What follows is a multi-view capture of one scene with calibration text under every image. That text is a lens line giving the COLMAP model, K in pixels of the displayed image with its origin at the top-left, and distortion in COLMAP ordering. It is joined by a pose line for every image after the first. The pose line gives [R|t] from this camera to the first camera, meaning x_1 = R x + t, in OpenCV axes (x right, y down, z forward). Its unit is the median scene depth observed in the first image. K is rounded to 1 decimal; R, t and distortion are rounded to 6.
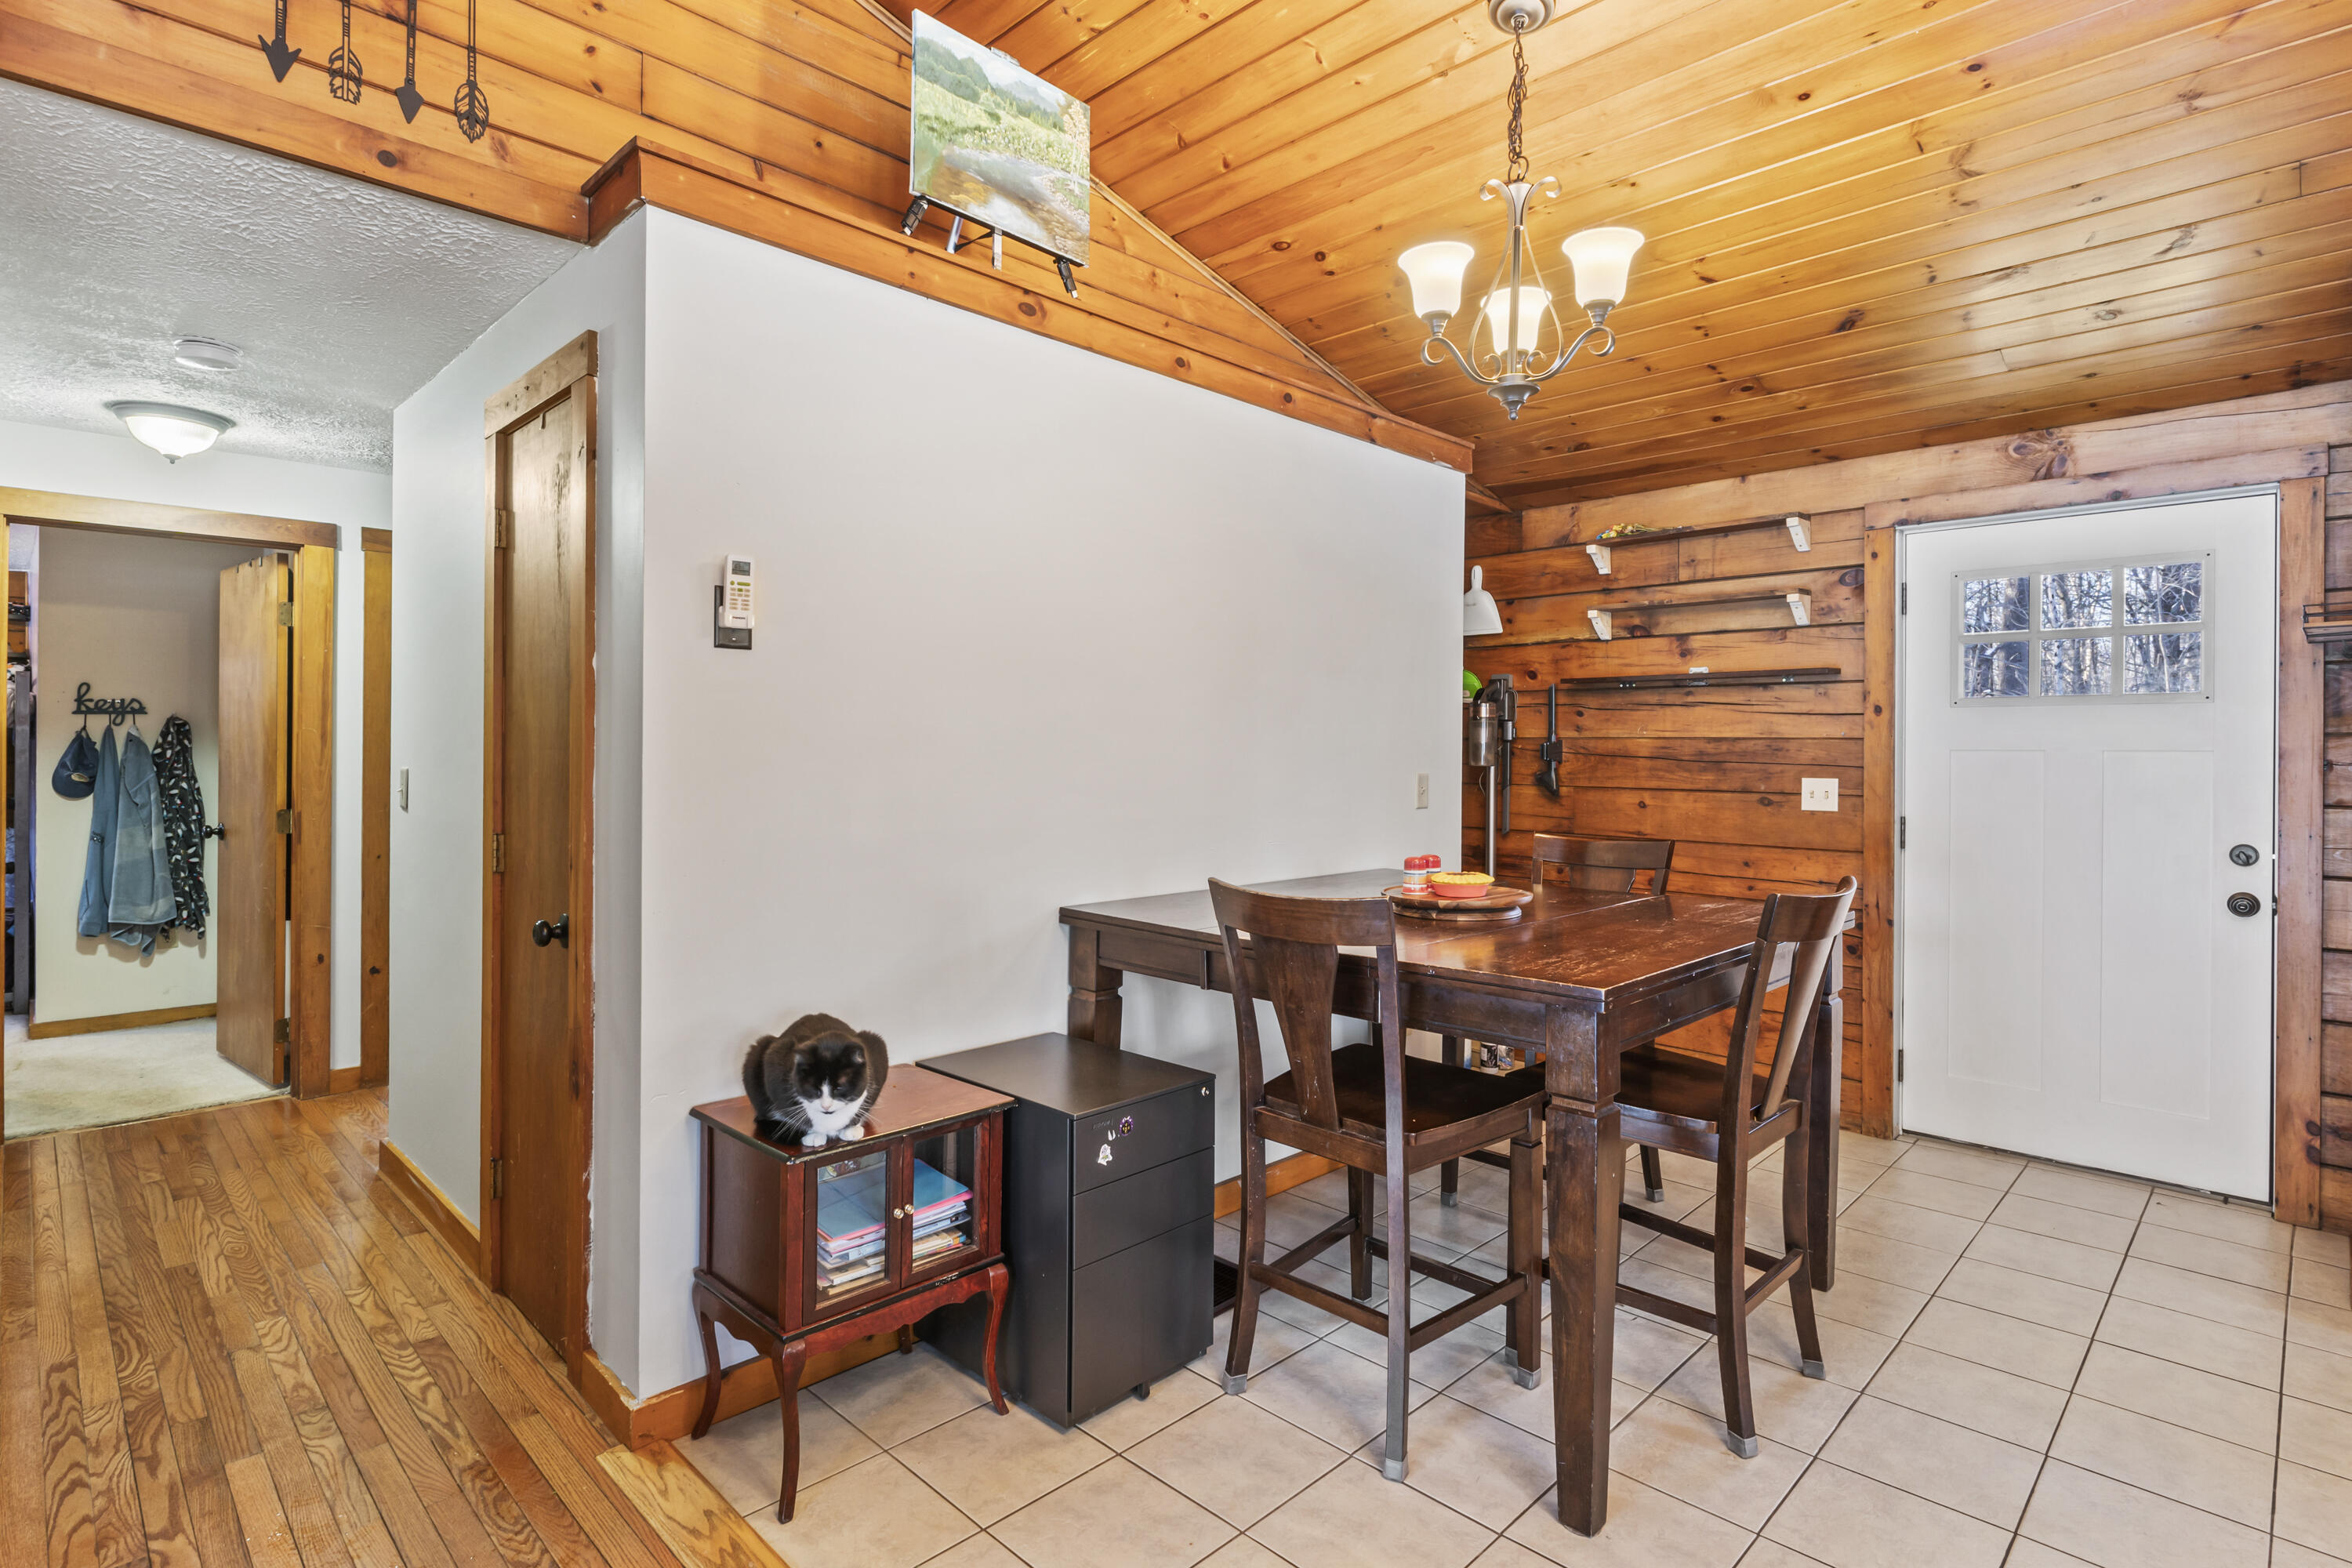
lens RADIAL K [[1163.1, 0, 1156.3], [0, 1163.1, 759.3], [0, 0, 1]] dist [-0.002763, -0.000441]
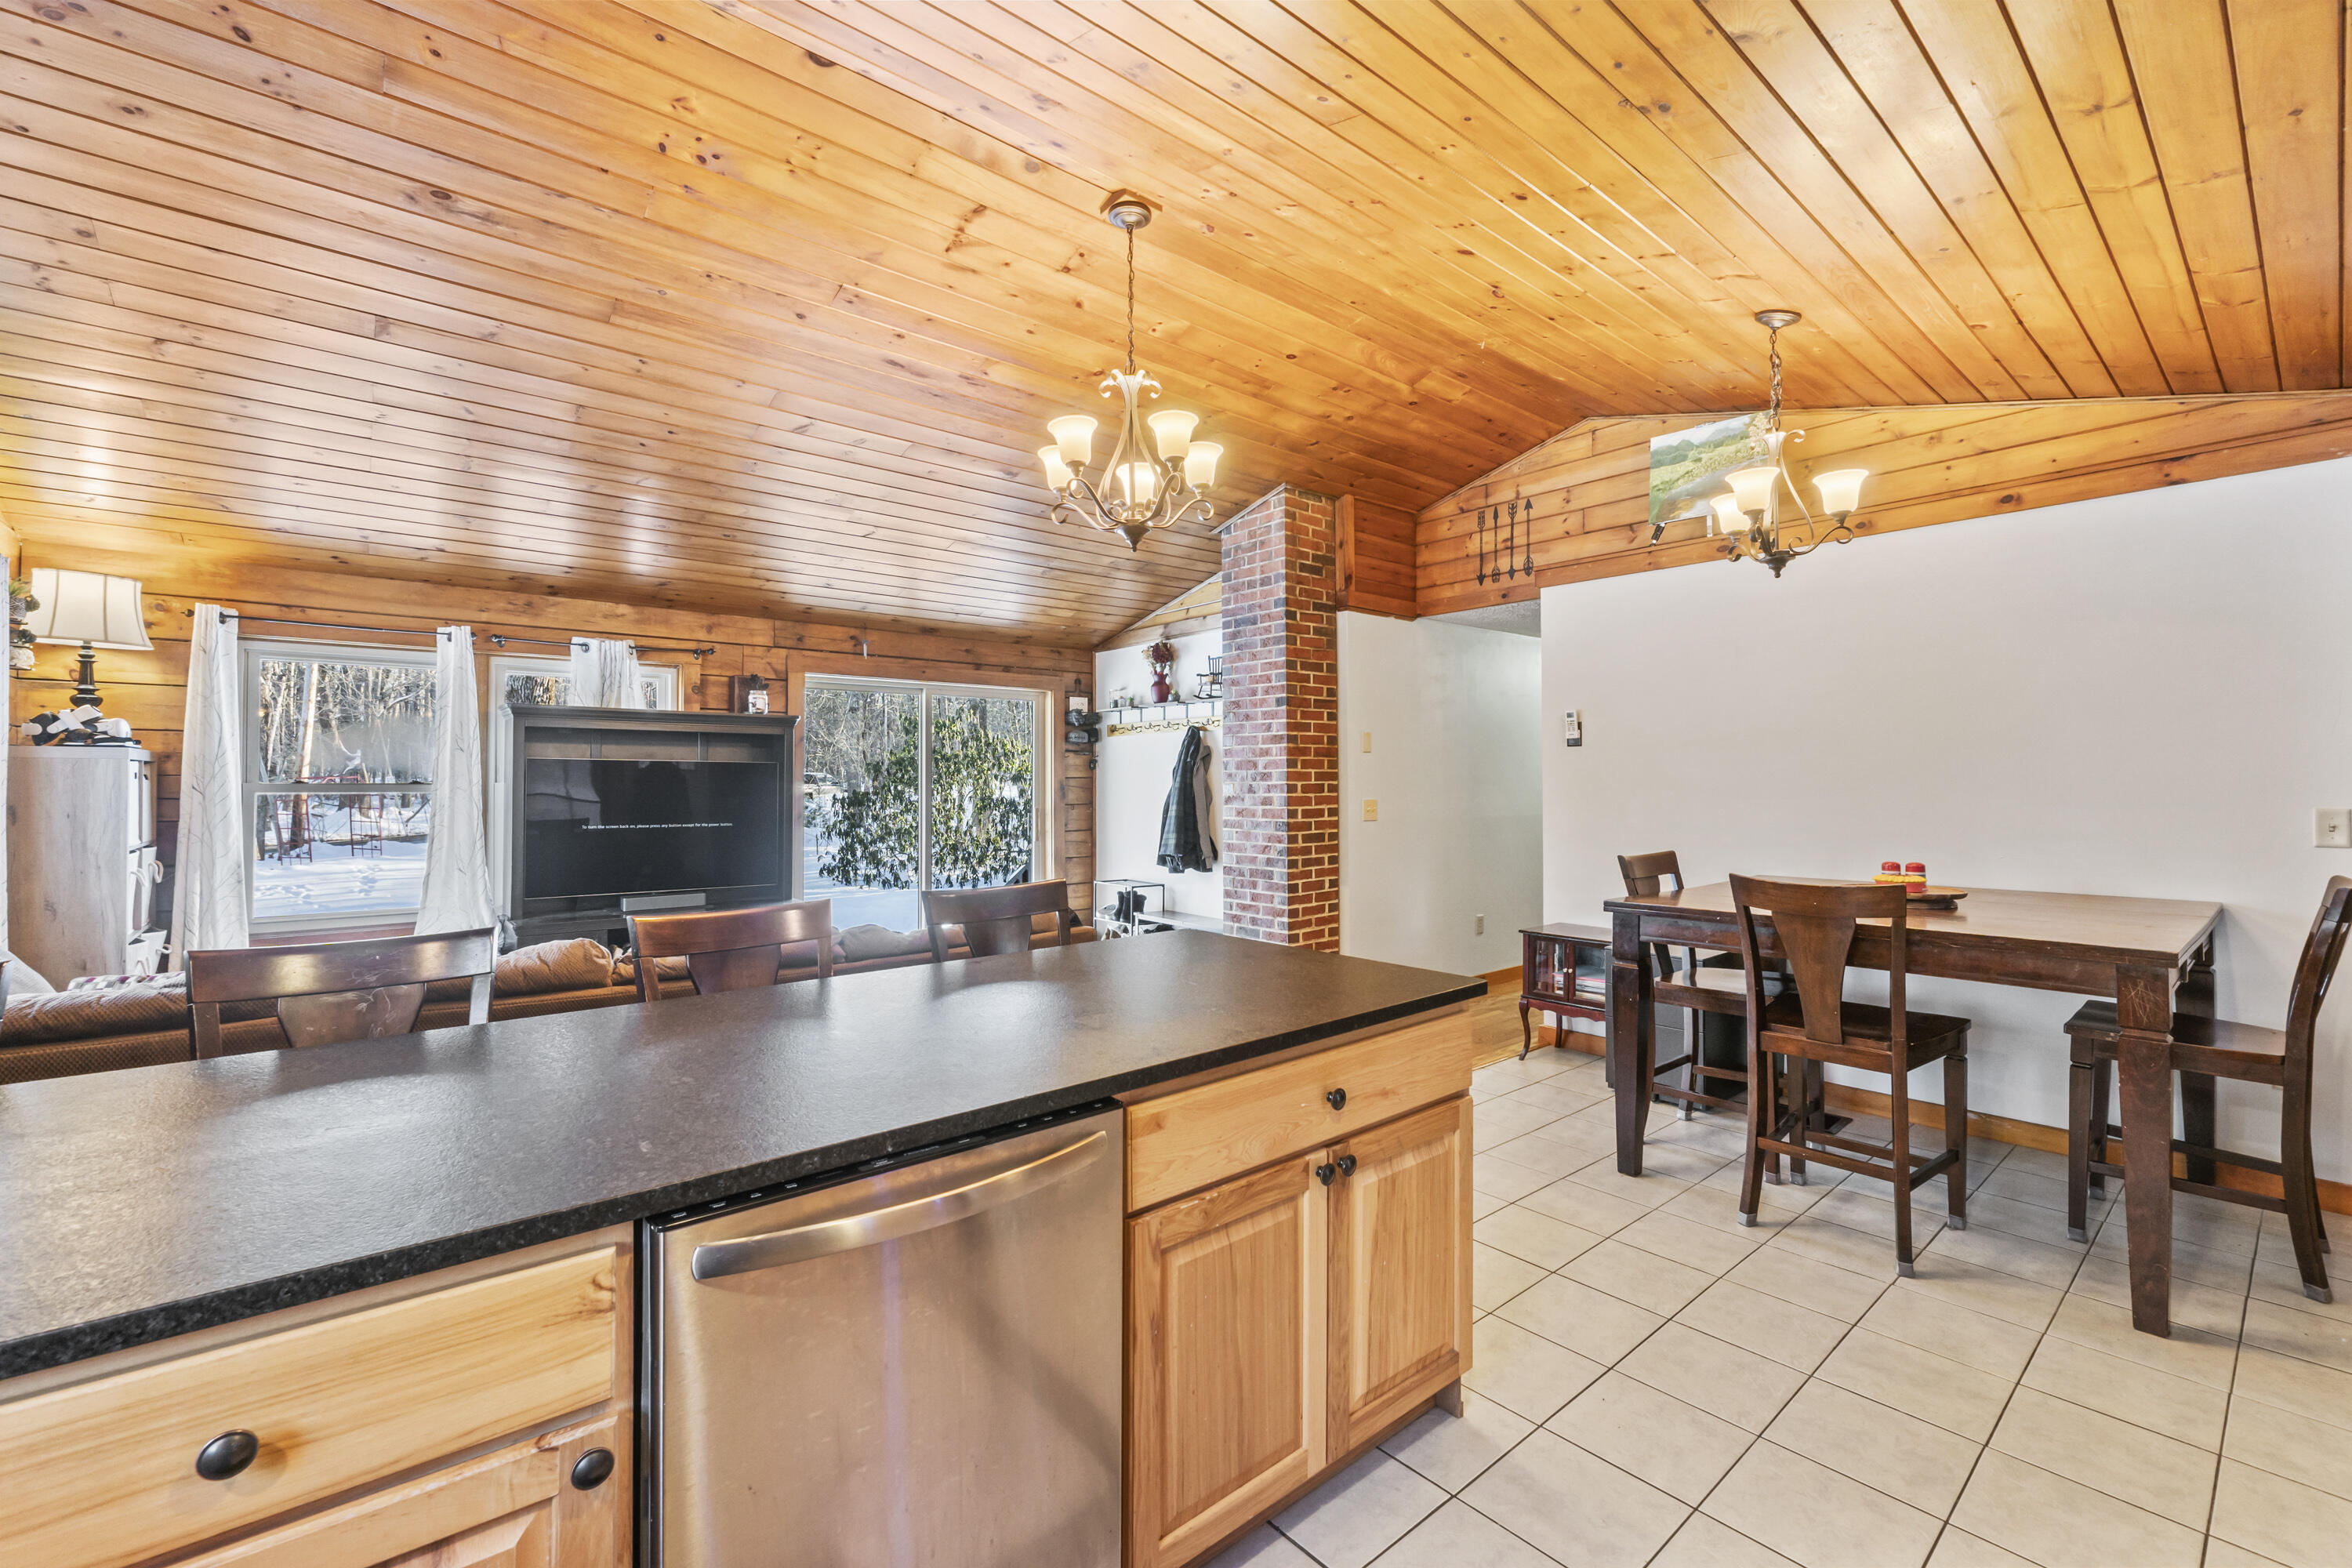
lens RADIAL K [[1014.7, 0, 1162.5], [0, 1014.7, 773.7], [0, 0, 1]] dist [-0.000279, -0.000009]
pose [[-0.069875, -0.014247, -0.997454, 1.497876], [-0.000438, 0.999898, -0.014252, -0.005666], [0.997556, -0.000559, -0.069874, 0.200989]]
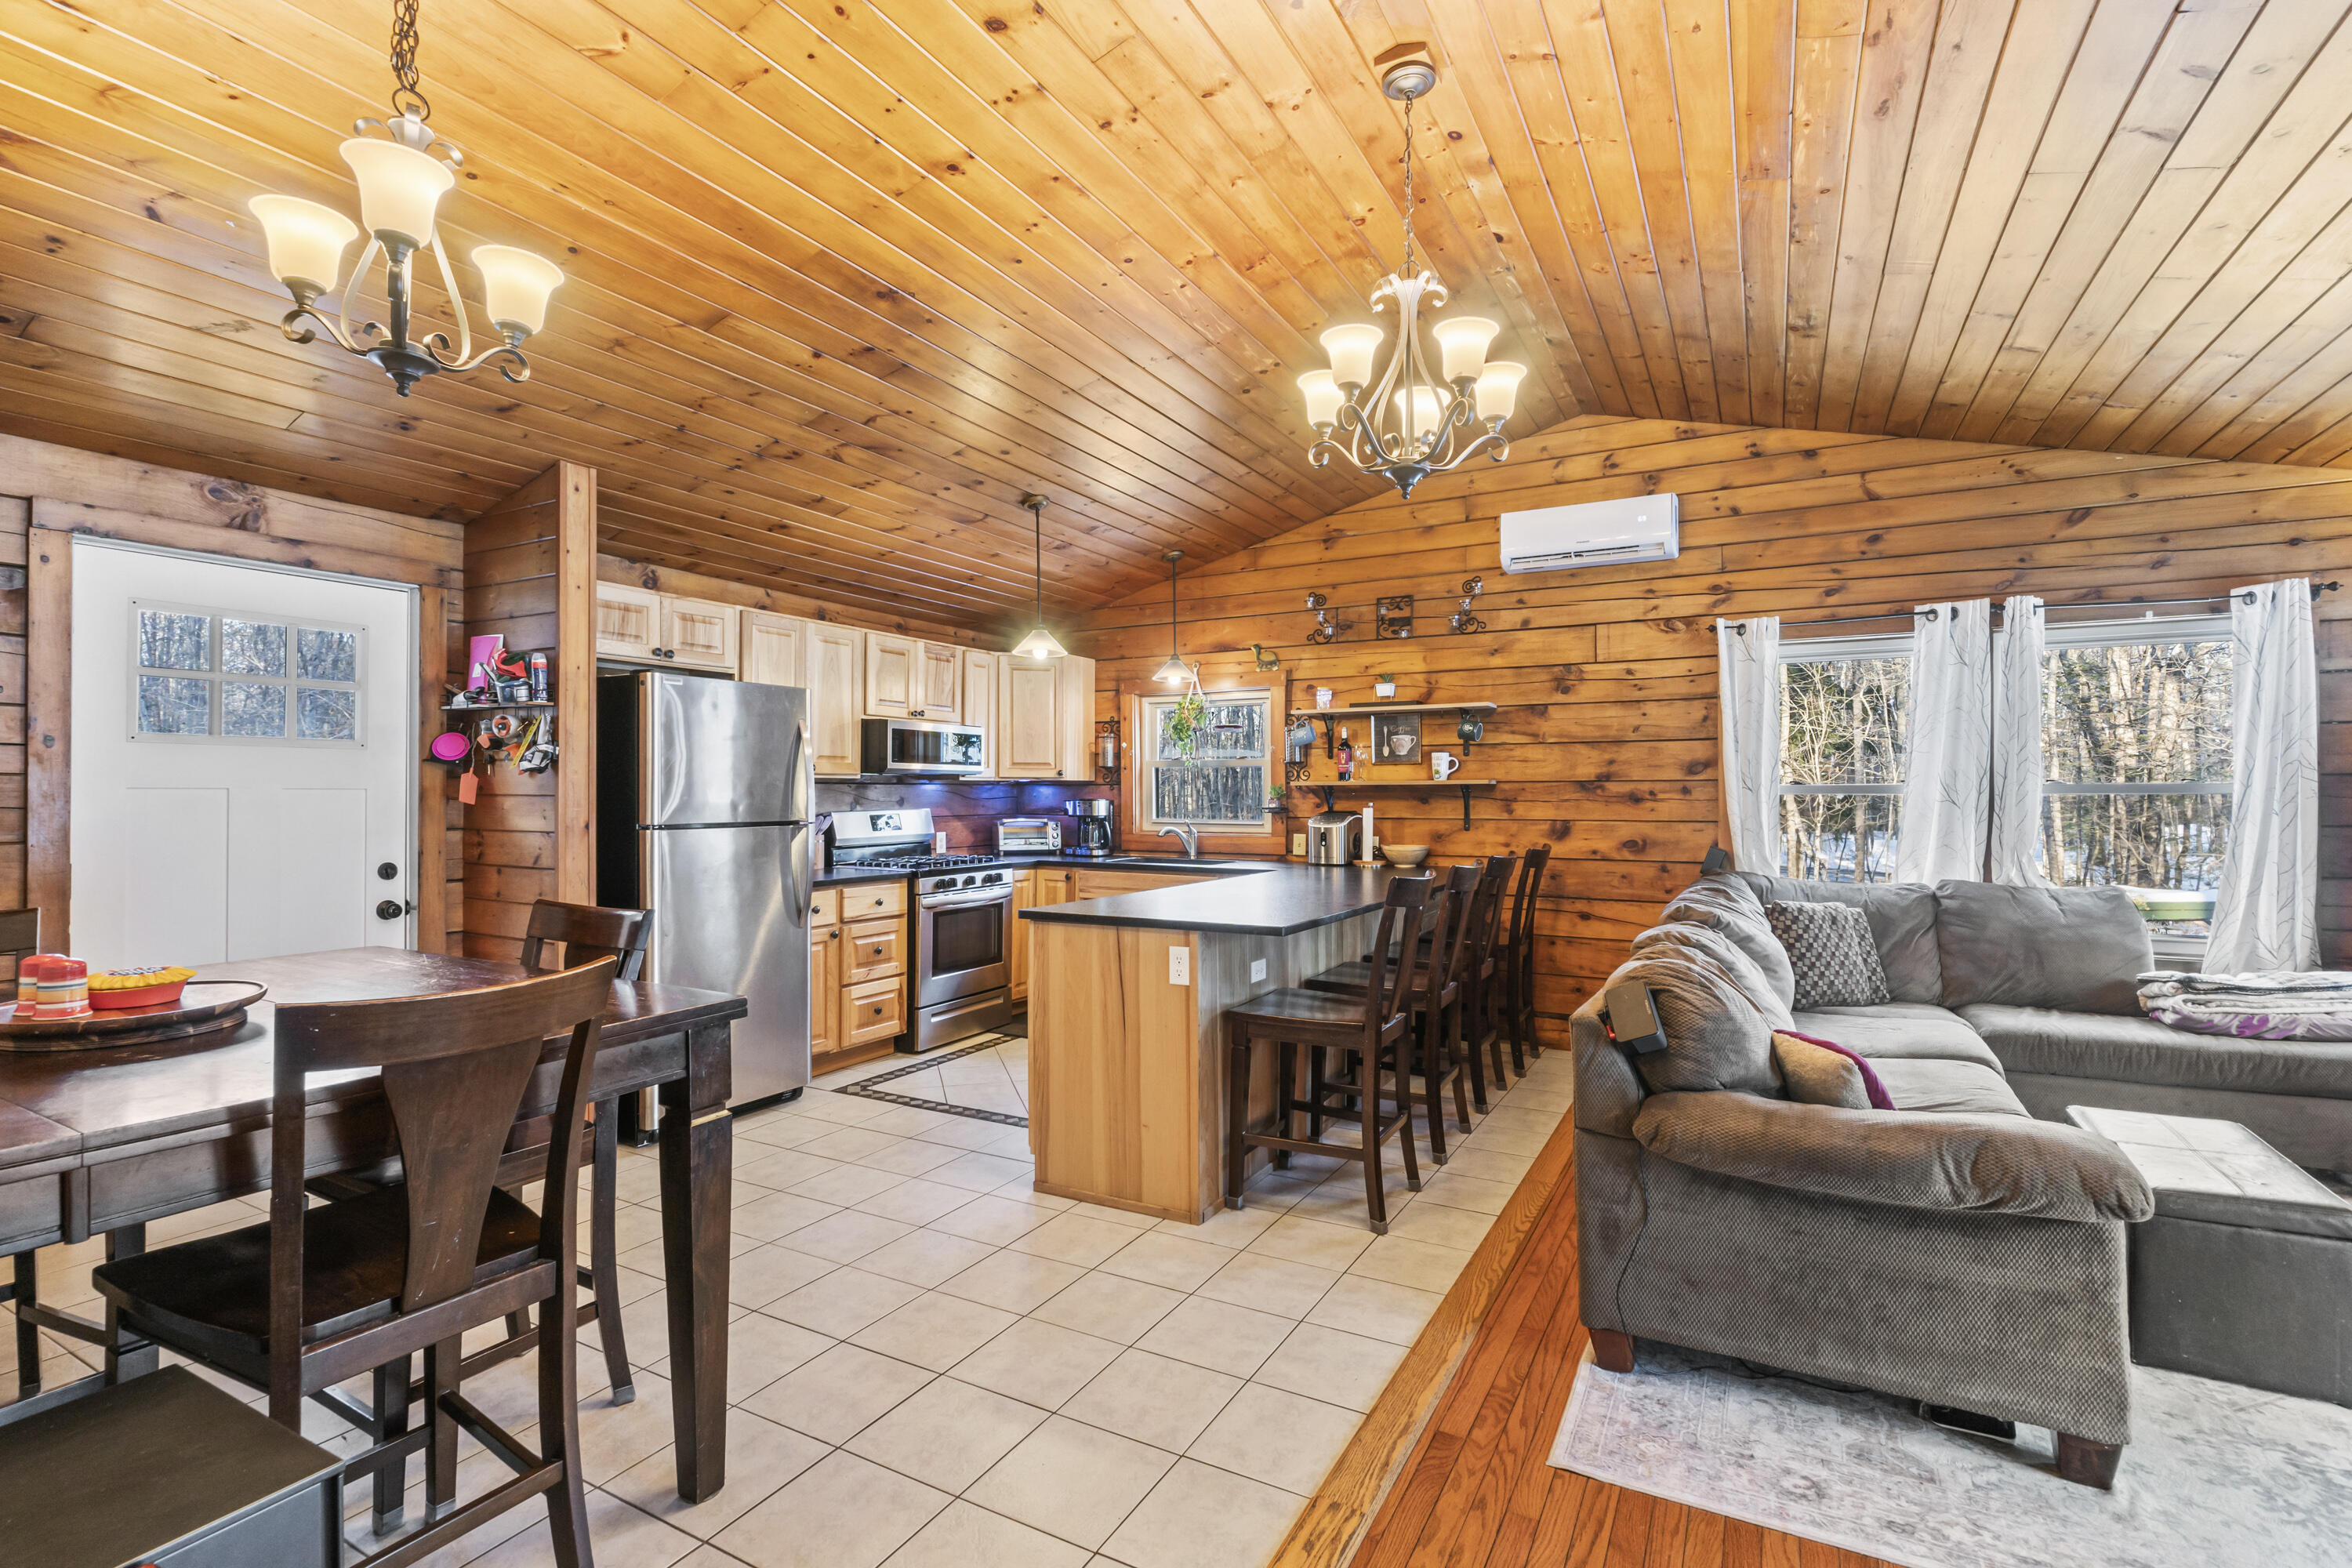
lens RADIAL K [[1075.4, 0, 1176.0], [0, 1075.4, 784.0], [0, 0, 1]] dist [-0.002471, -0.000395]
pose [[-0.279211, 0.003022, 0.960225, -0.497136], [0.003139, 0.999993, -0.002235, -0.008450], [-0.960225, 0.002390, -0.279218, 0.574693]]
